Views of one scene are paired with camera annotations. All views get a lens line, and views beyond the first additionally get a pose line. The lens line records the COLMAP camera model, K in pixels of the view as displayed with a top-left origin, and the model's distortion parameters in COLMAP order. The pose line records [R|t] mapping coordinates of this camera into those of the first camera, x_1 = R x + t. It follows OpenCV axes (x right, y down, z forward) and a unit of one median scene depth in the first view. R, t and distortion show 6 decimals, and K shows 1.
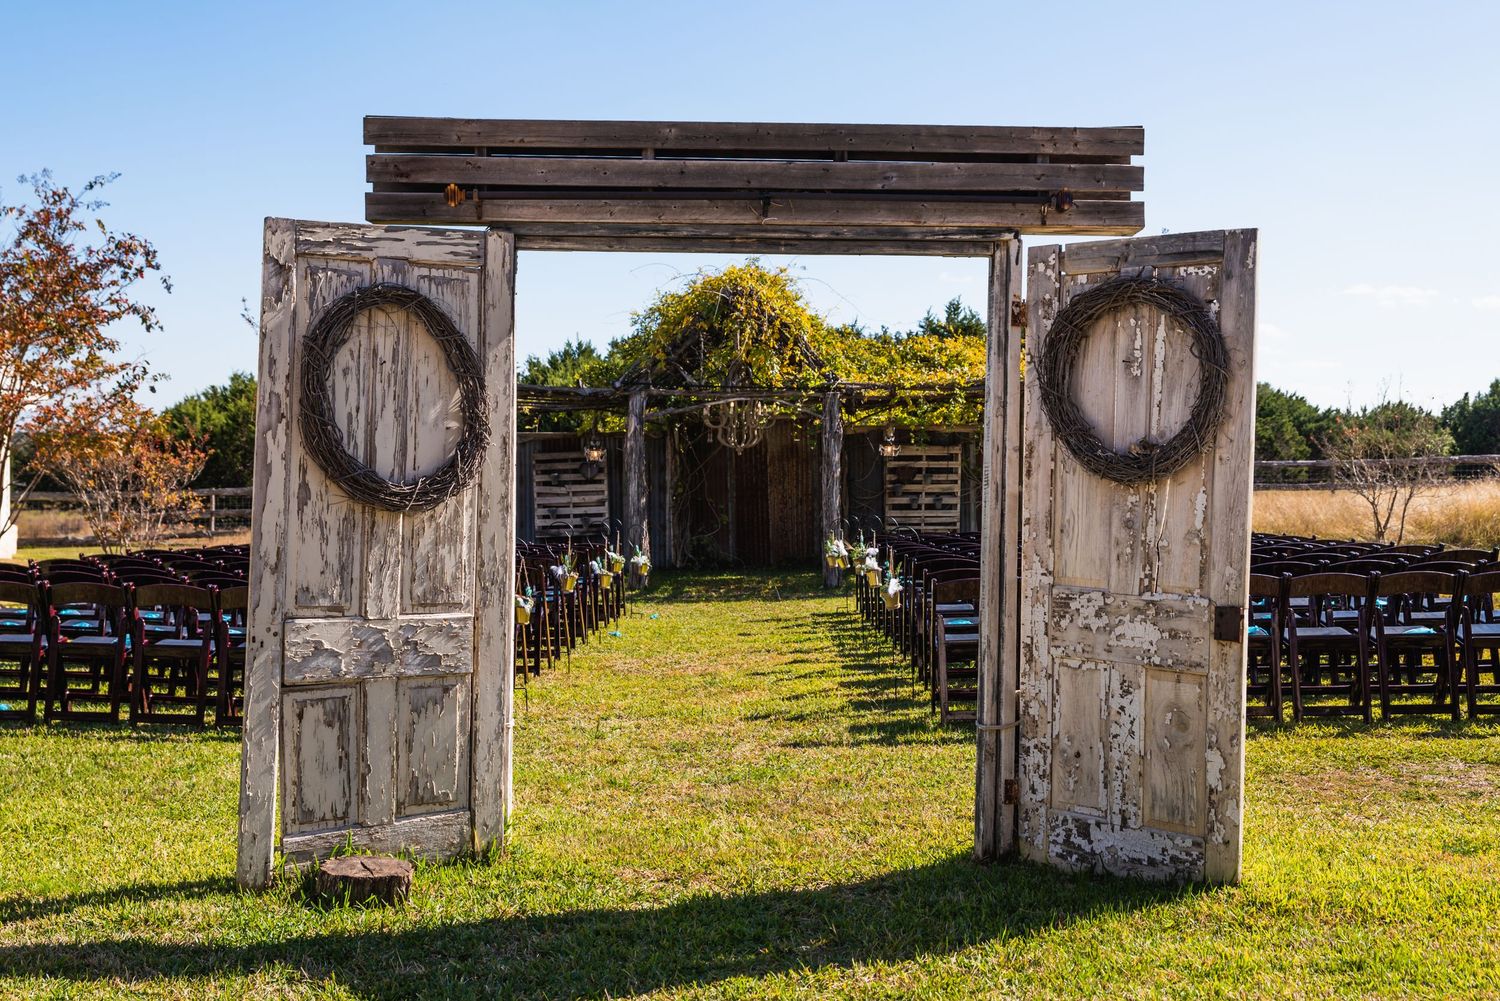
lens RADIAL K [[1729.4, 0, 749.7], [0, 1729.4, 500.2], [0, 0, 1]] dist [-0.002810, 0.000000]
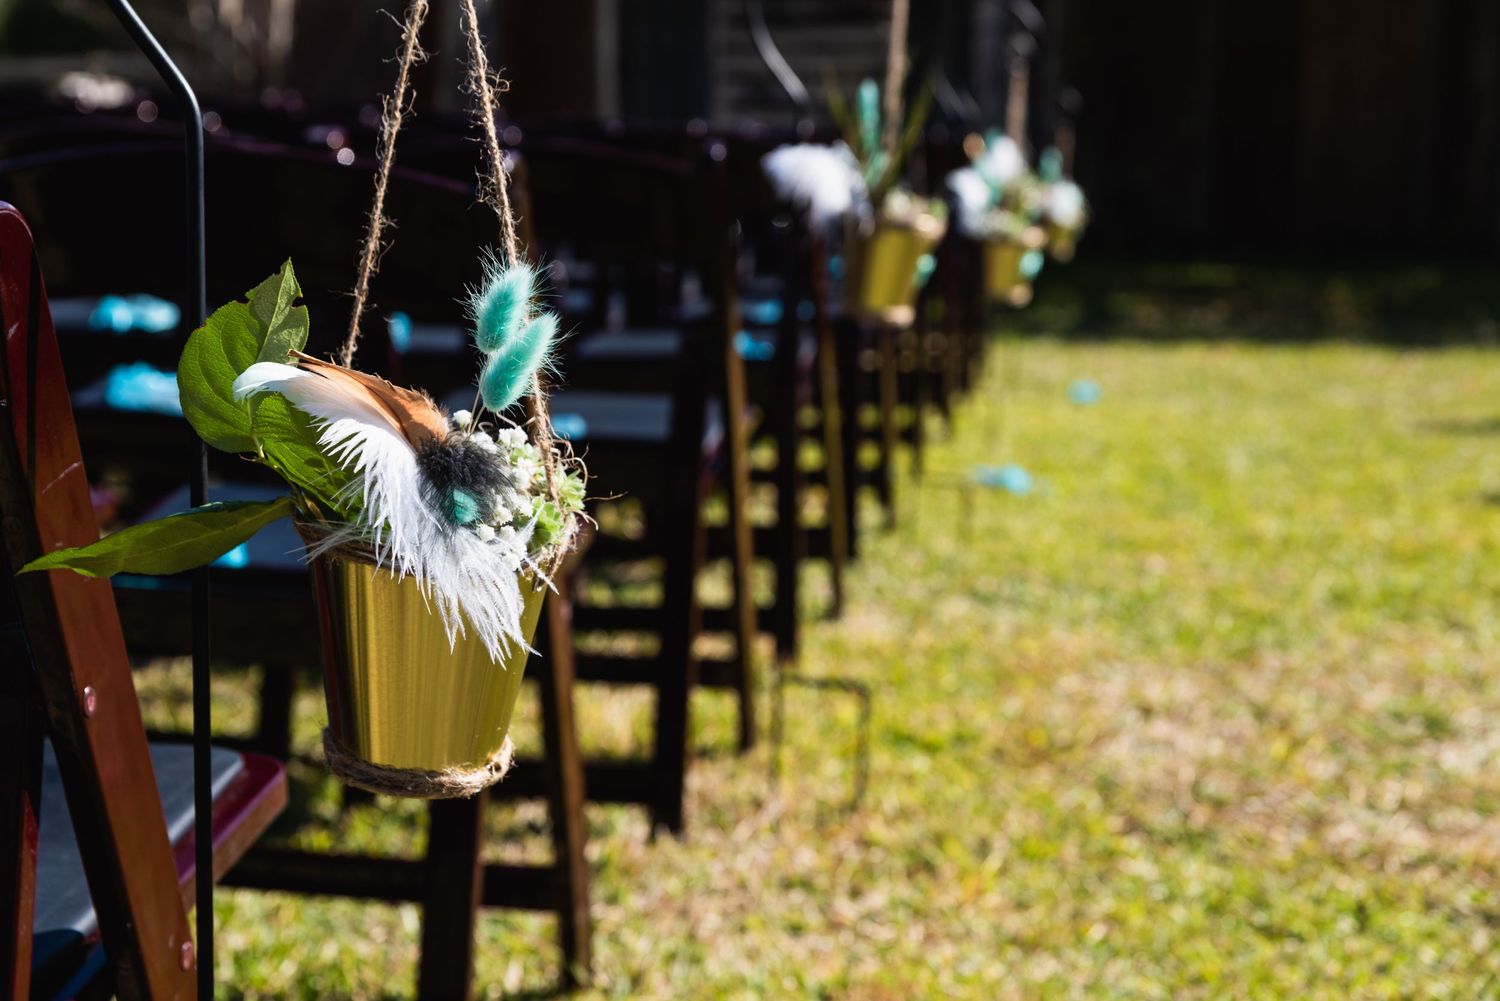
lens RADIAL K [[3012.1, 0, 750.2], [0, 3012.1, 500.3], [0, 0, 1]] dist [0.087951, 0.000000]
pose [[0.993222, 0.049625, -0.105104, -0.074991], [-0.036735, 0.991947, 0.121210, 0.032283], [0.110272, -0.116528, 0.987047, 0.624103]]
